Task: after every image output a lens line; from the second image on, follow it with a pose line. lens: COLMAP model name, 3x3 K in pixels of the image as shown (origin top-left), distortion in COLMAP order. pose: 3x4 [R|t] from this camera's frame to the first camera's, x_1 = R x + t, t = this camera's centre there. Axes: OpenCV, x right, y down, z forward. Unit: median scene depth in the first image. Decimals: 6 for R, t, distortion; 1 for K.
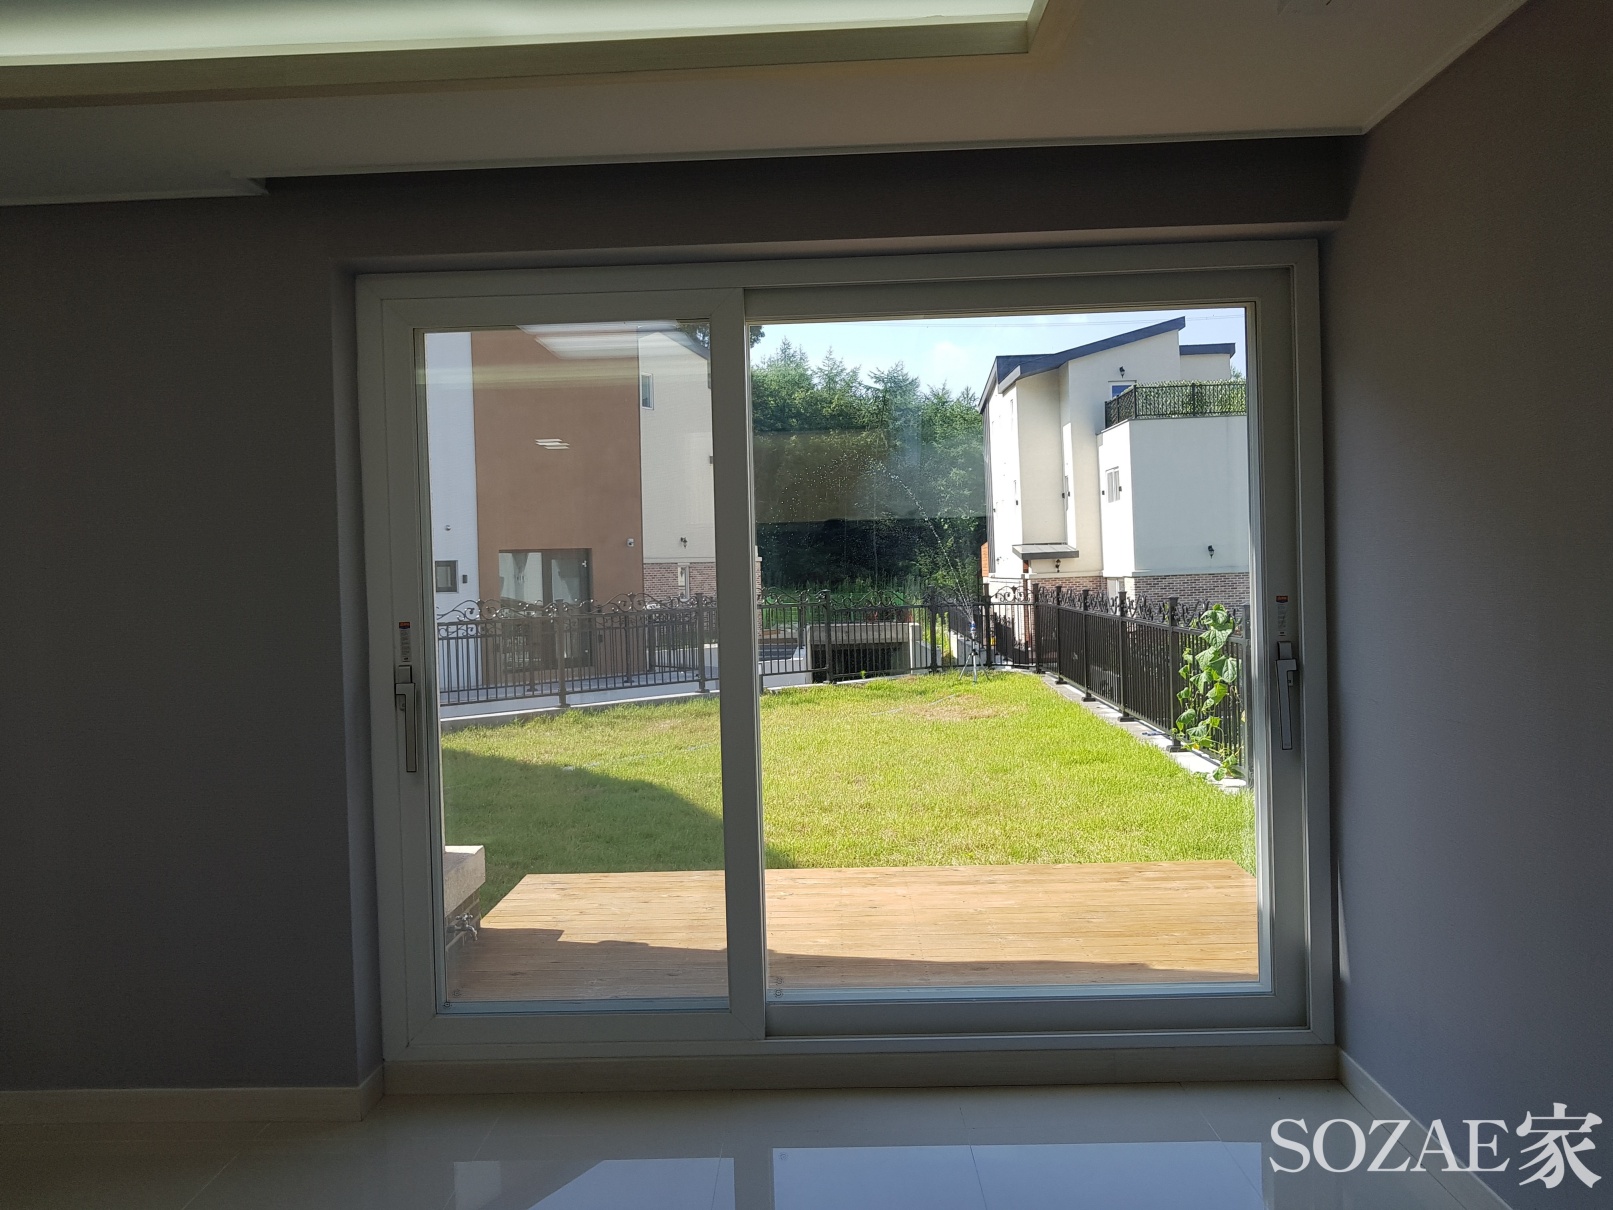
lens RADIAL K [[1277.0, 0, 806.5], [0, 1277.0, 605.0], [0, 0, 1]] dist [0.034493, 0.000502]
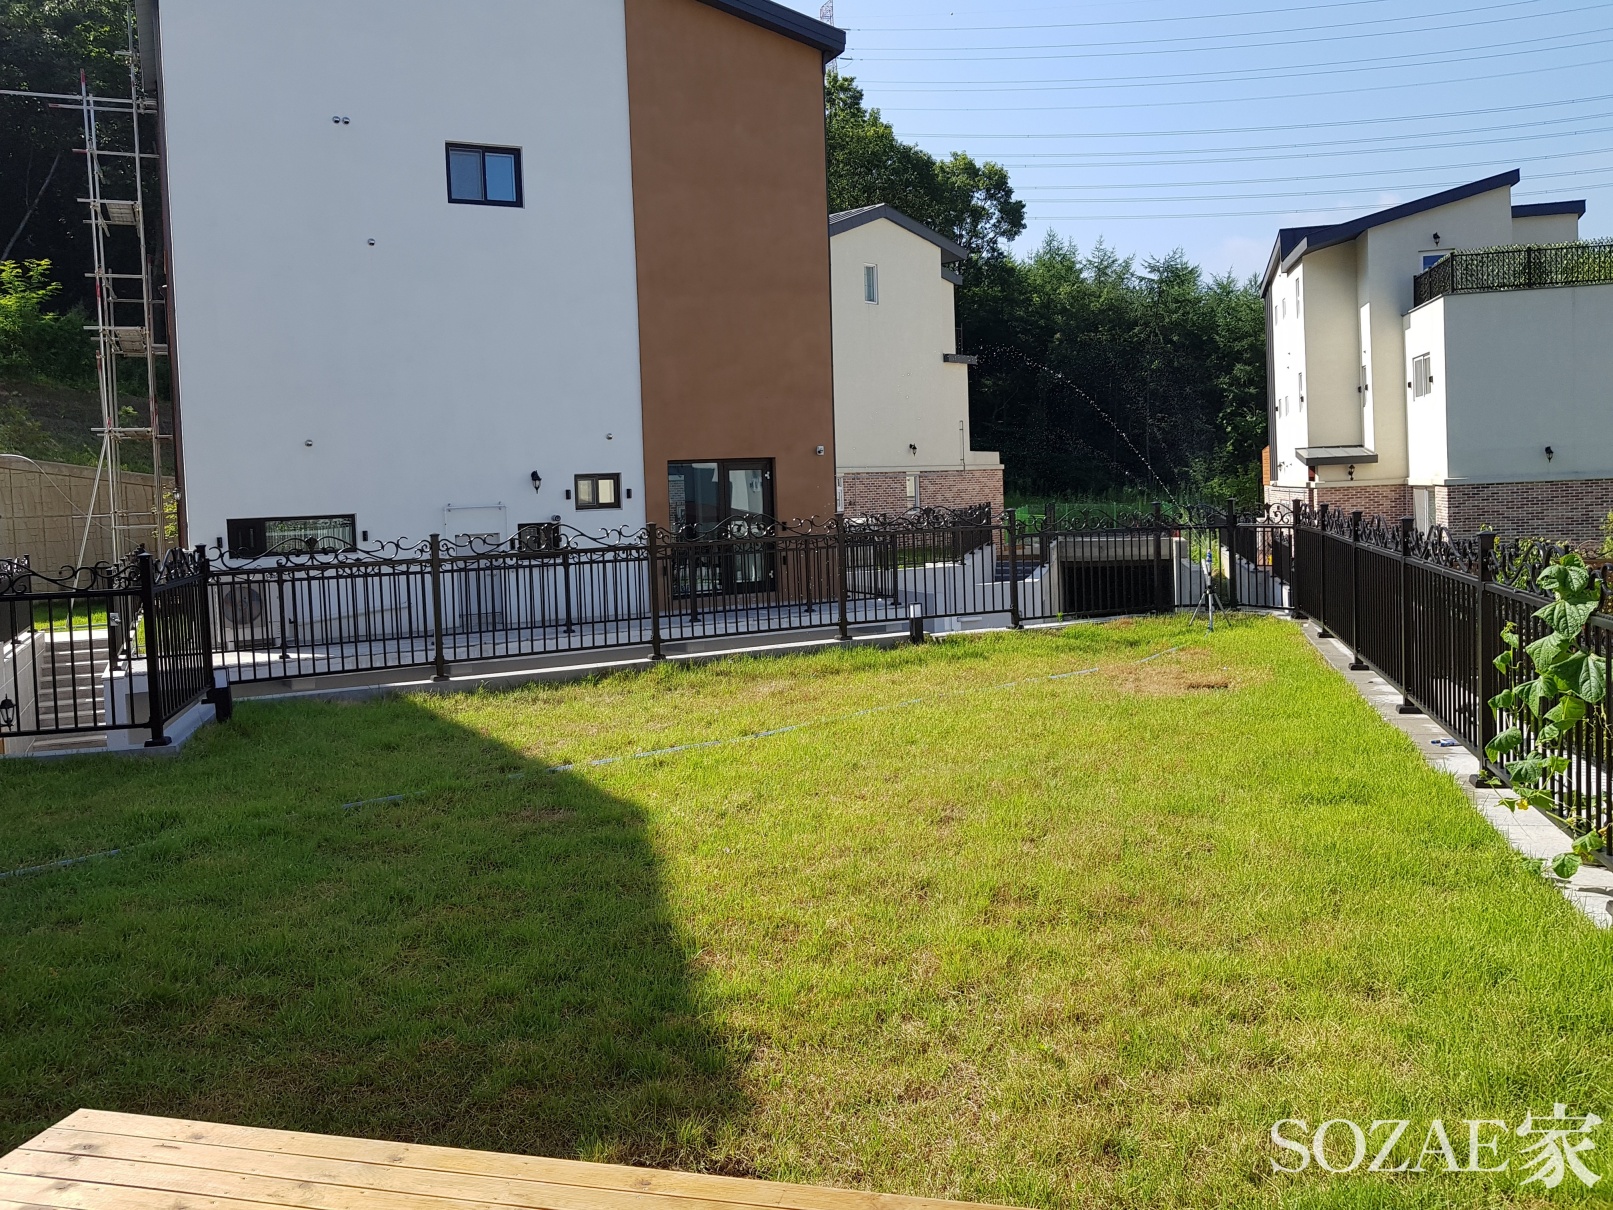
lens RADIAL K [[1258.0, 0, 810.8], [0, 1258.0, 554.8], [0, 0, 1]] dist [-0.002588, 0.001883]
pose [[0.975217, 0.007706, -0.221118, 0.031616], [-0.000013, 0.999395, 0.034775, -0.005050], [0.221253, -0.033910, 0.974627, 0.103913]]
